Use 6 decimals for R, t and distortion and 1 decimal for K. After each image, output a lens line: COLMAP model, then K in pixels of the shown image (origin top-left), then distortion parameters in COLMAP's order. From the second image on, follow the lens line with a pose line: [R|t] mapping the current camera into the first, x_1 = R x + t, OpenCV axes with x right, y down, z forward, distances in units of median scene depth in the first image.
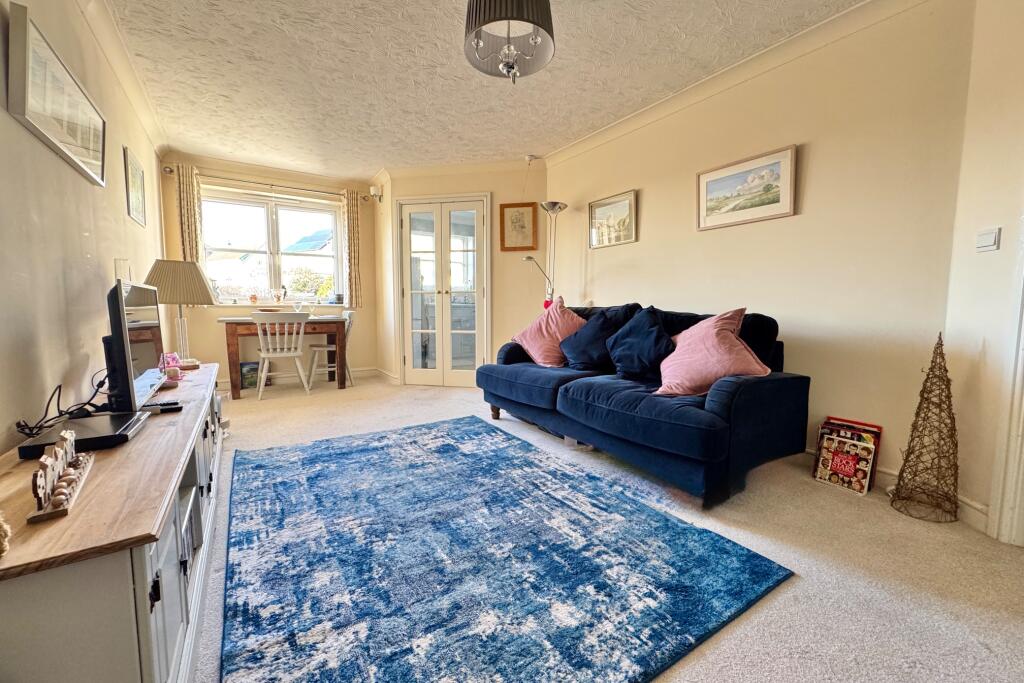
lens RADIAL K [[405.1, 0, 511.5], [0, 405.1, 343.7], [0, 0, 1]] dist [-0.003966, -0.000139]
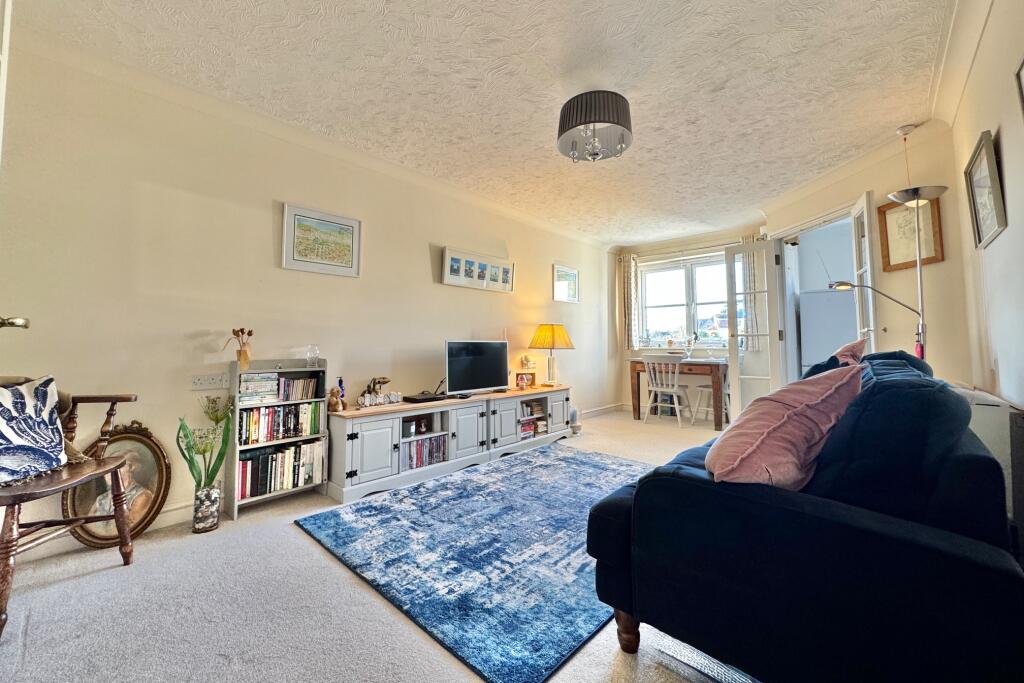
lens RADIAL K [[405.1, 0, 513.3], [0, 405.1, 341.2], [0, 0, 1]] dist [-0.003966, -0.000139]
pose [[0.248249, -0.012590, -0.968614, 1.401008], [-0.087531, 0.995534, -0.035373, -0.097919], [0.964733, 0.093565, 0.246039, 0.708500]]
